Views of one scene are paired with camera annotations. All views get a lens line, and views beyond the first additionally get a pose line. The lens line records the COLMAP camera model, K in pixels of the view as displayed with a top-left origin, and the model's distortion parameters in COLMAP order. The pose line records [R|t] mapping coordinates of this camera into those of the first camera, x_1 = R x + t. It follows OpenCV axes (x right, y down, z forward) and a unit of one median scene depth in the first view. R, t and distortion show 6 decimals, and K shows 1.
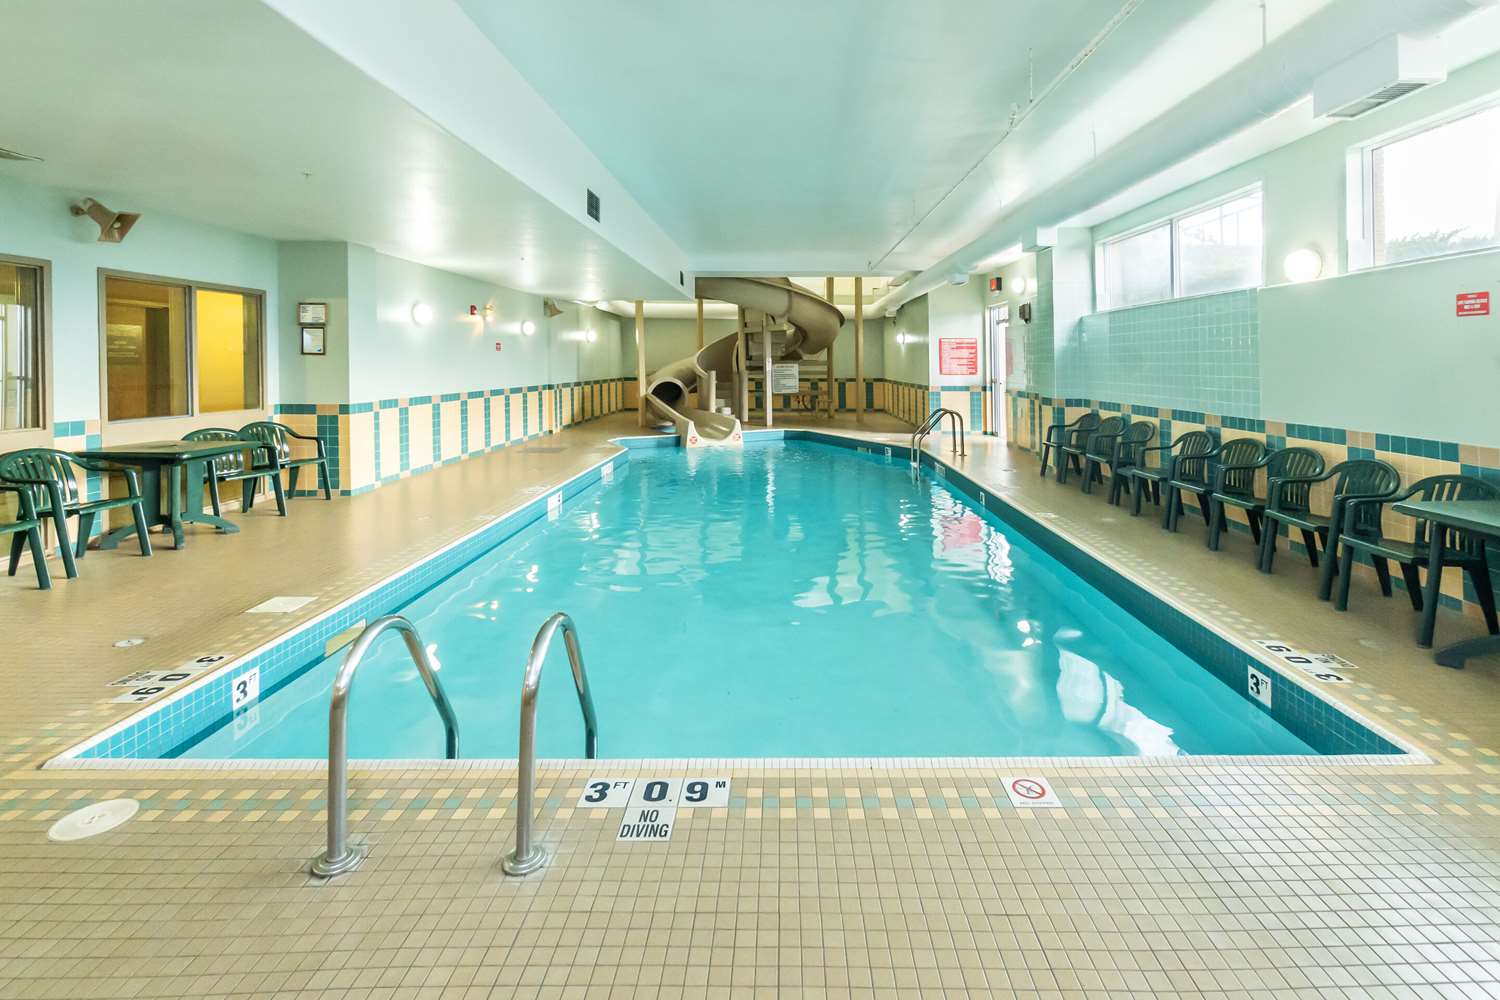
lens RADIAL K [[669.1, 0, 795.0], [0, 669.1, 374.0], [0, 0, 1]] dist [0.000903, -0.000193]
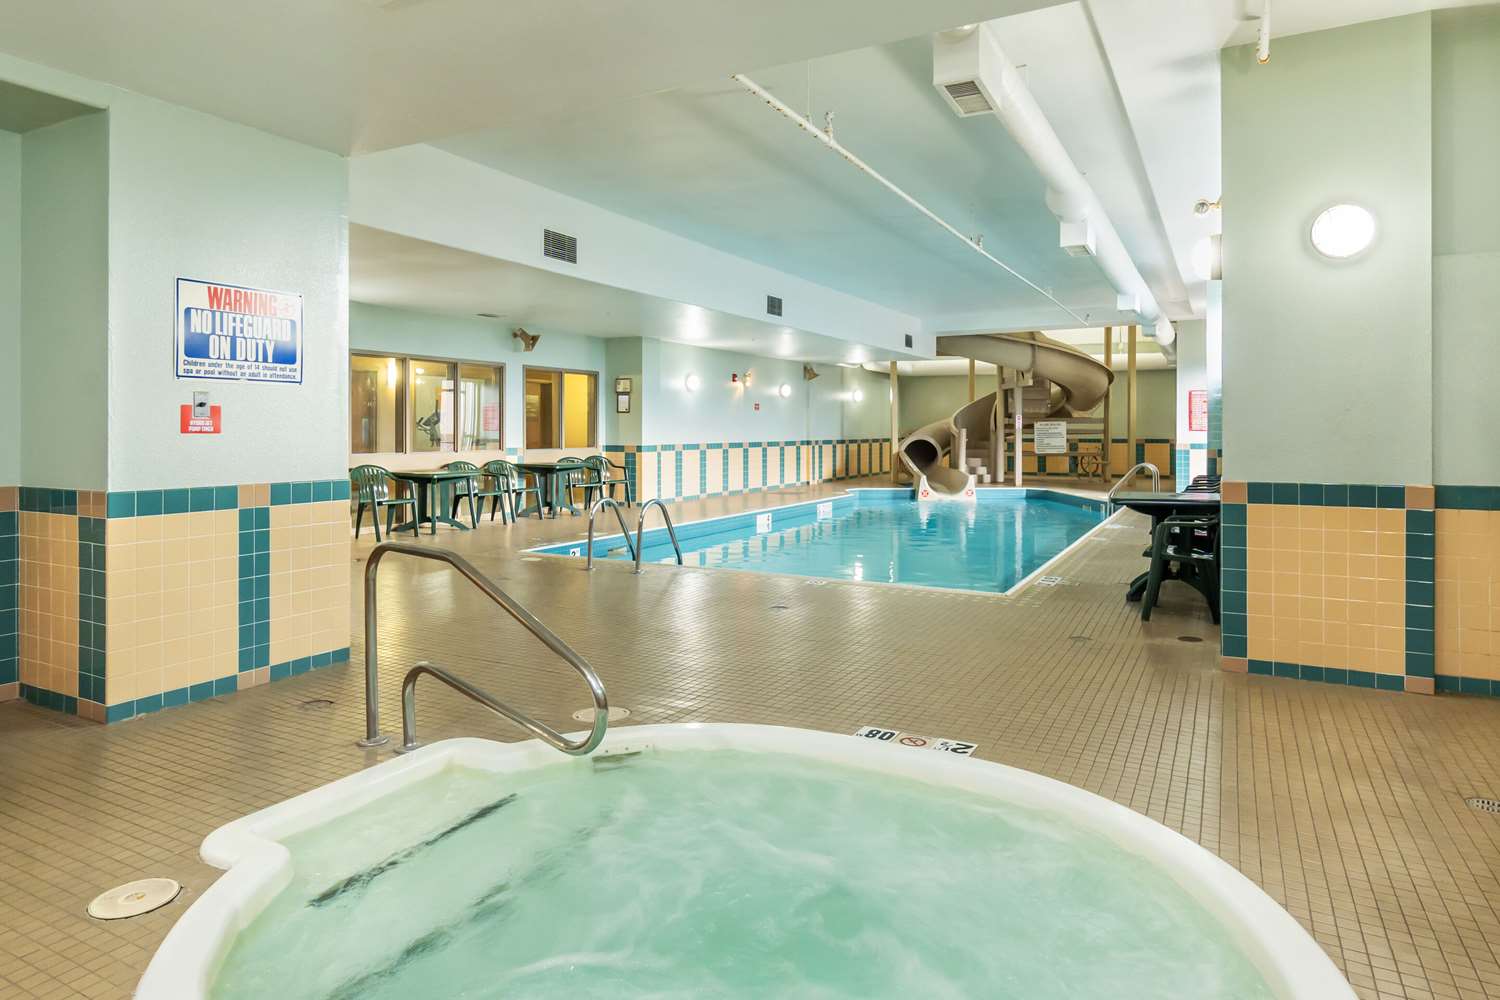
lens RADIAL K [[877.2, 0, 754.0], [0, 877.2, 435.2], [0, 0, 1]] dist [0.003998, 0.000544]
pose [[0.865080, 0.002065, -0.501630, 0.418394], [-0.007427, 0.999935, -0.008692, 0.029280], [0.501579, 0.011244, 0.865039, -0.446248]]
